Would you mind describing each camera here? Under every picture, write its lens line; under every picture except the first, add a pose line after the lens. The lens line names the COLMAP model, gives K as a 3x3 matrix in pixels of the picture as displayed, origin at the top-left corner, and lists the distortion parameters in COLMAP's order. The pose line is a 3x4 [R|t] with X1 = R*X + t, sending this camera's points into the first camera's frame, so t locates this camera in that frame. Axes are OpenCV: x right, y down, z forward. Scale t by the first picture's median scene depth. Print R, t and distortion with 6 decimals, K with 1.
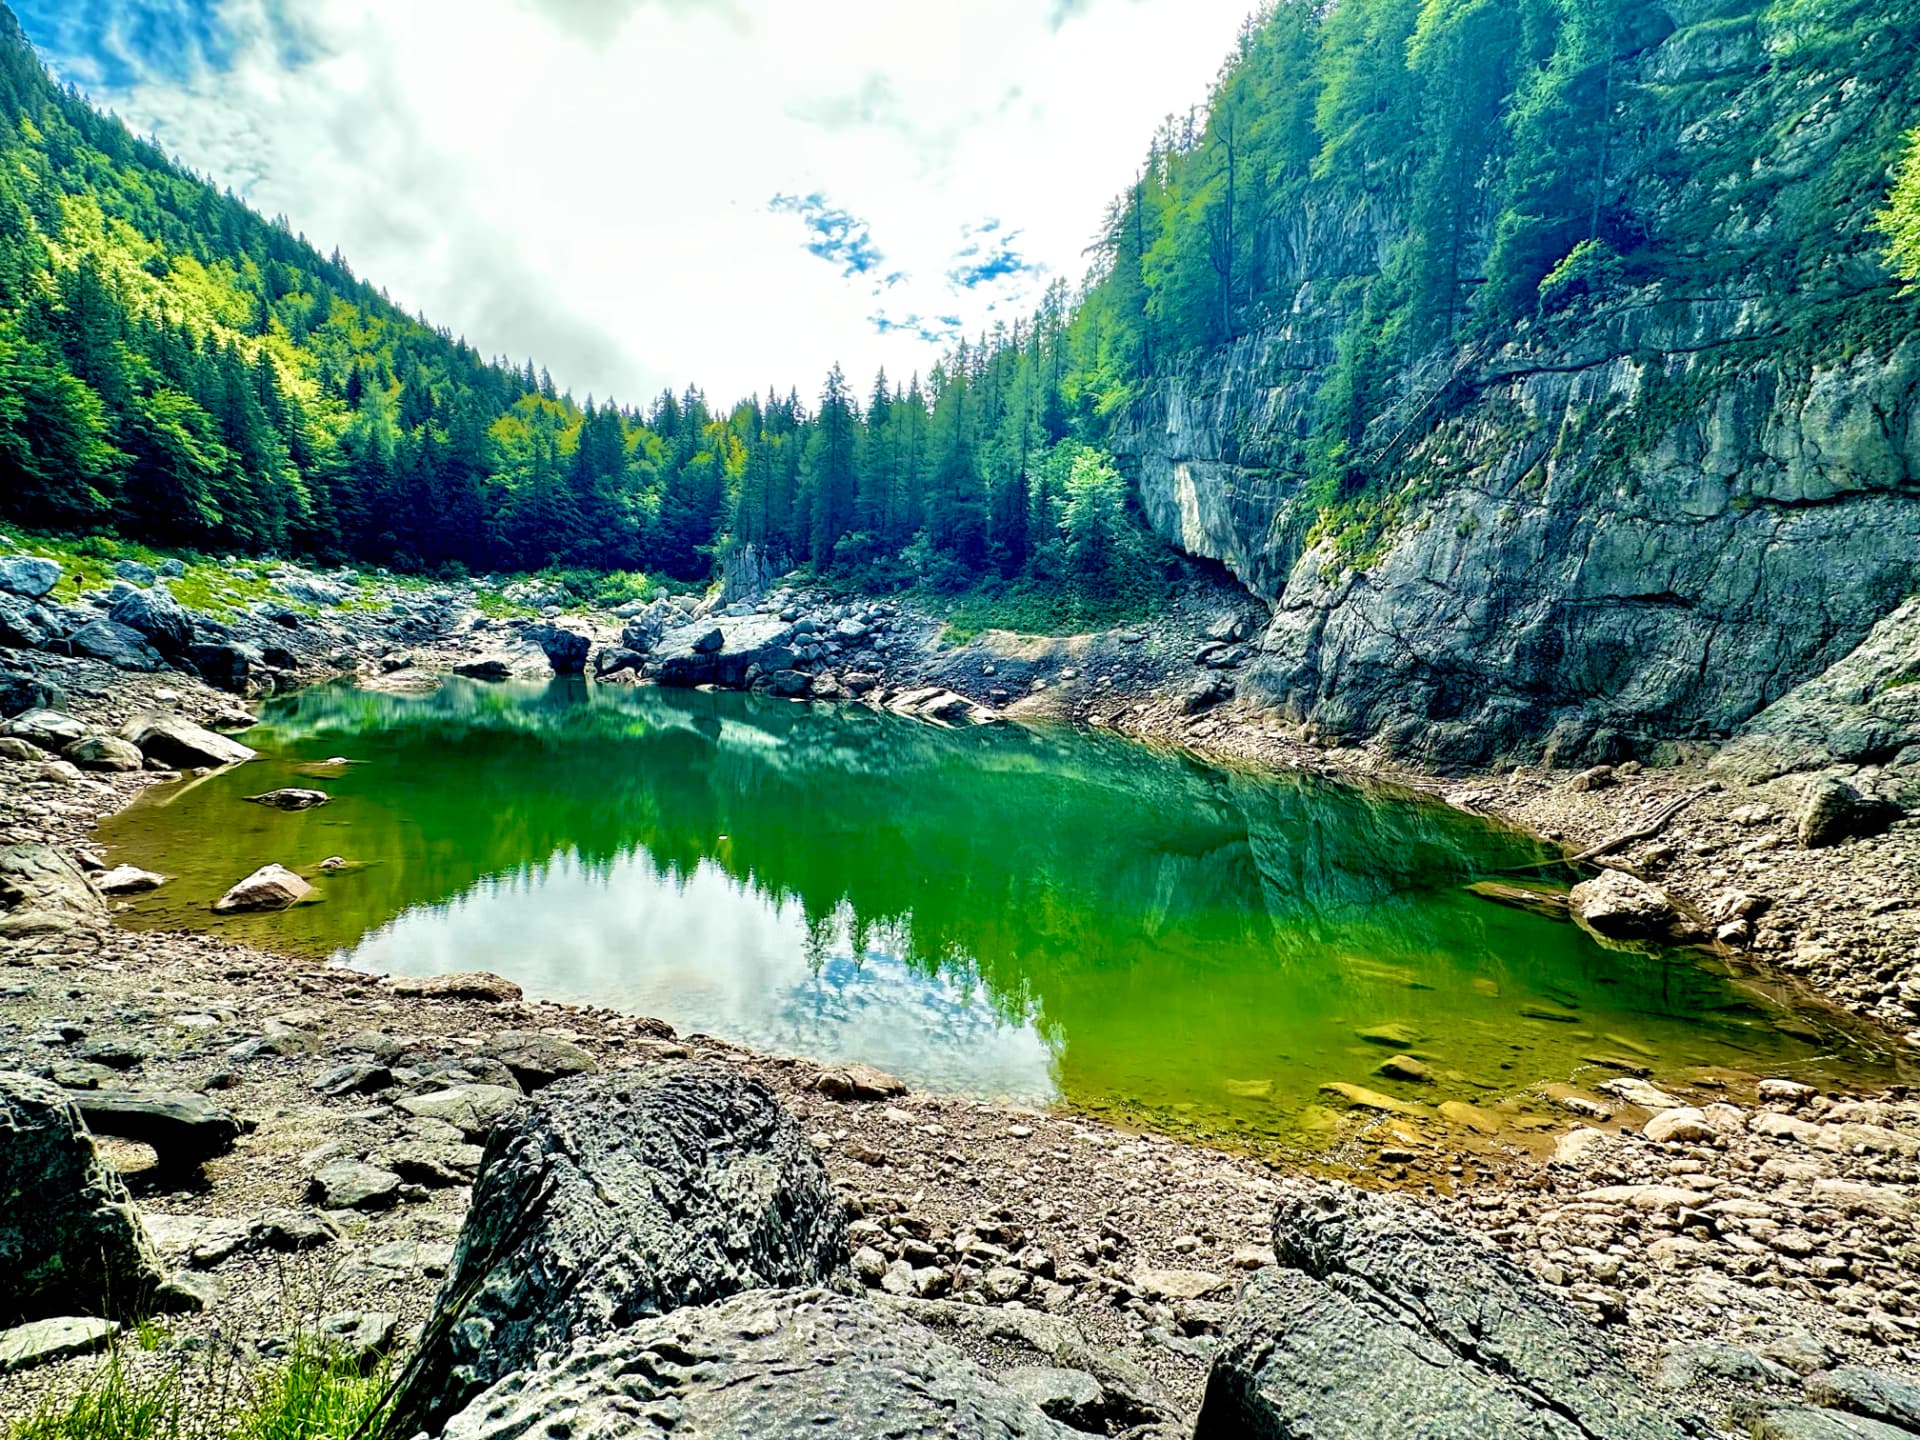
lens RADIAL K [[854.0, 0, 961.2], [0, 854.0, 722.2], [0, 0, 1]] dist [-0.004102, 0.000877]
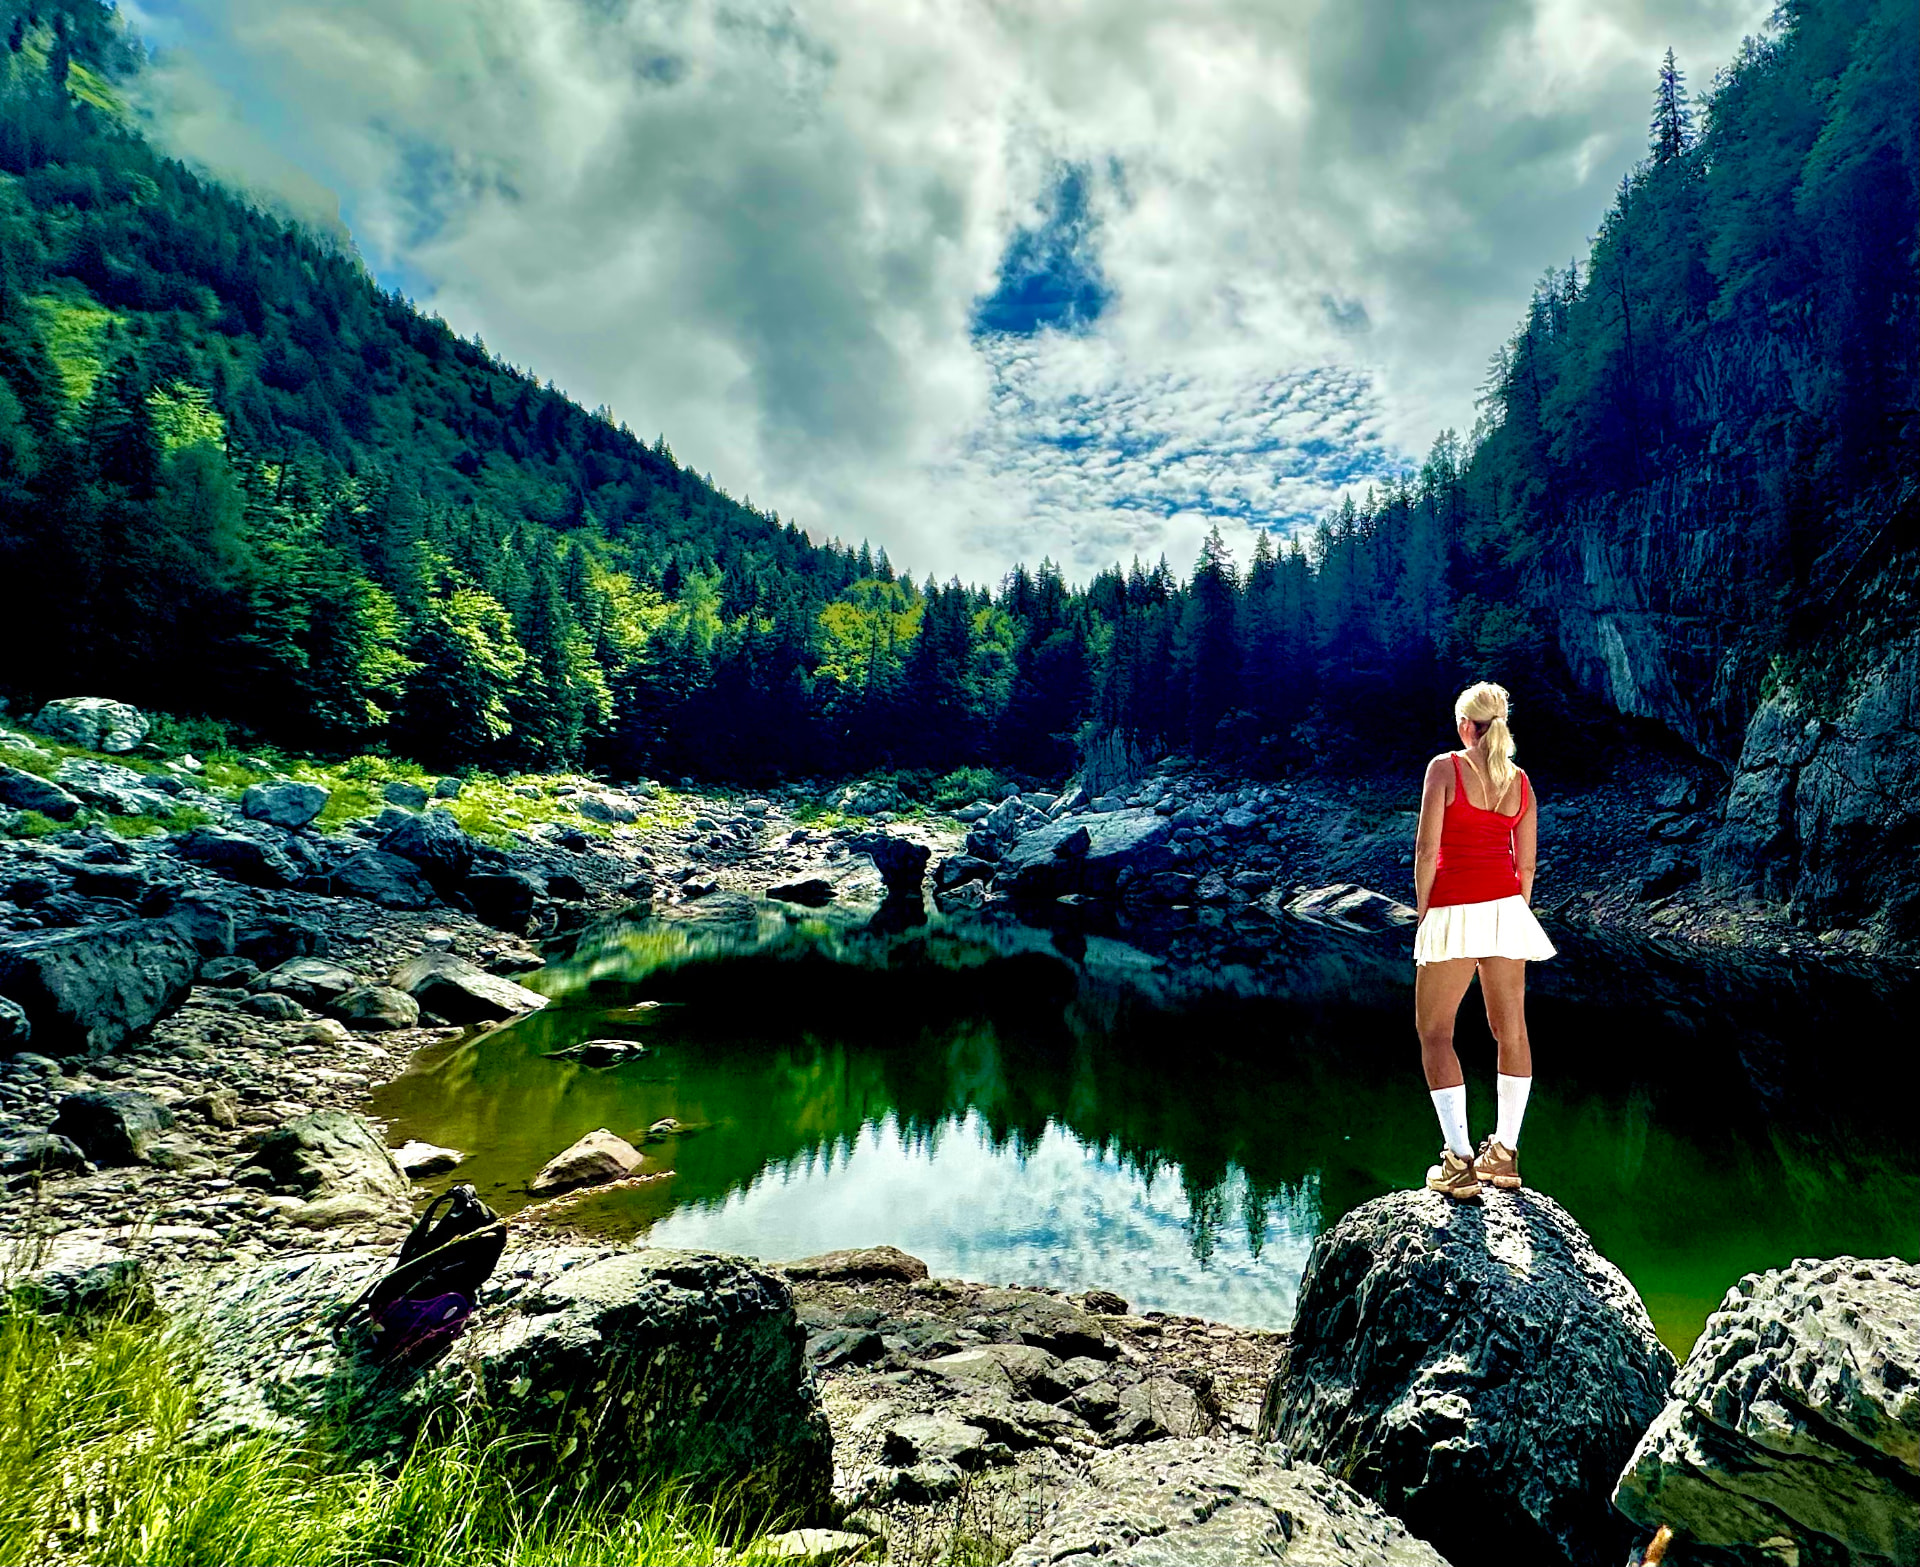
lens RADIAL K [[1250.8, 0, 959.7], [0, 1250.8, 782.4], [0, 0, 1]] dist [-0.004789, 0.002249]
pose [[0.998637, -0.049952, 0.015152, -0.441462], [0.052041, 0.975388, -0.214268, 0.111008], [-0.004076, 0.214764, 0.976657, -0.232072]]
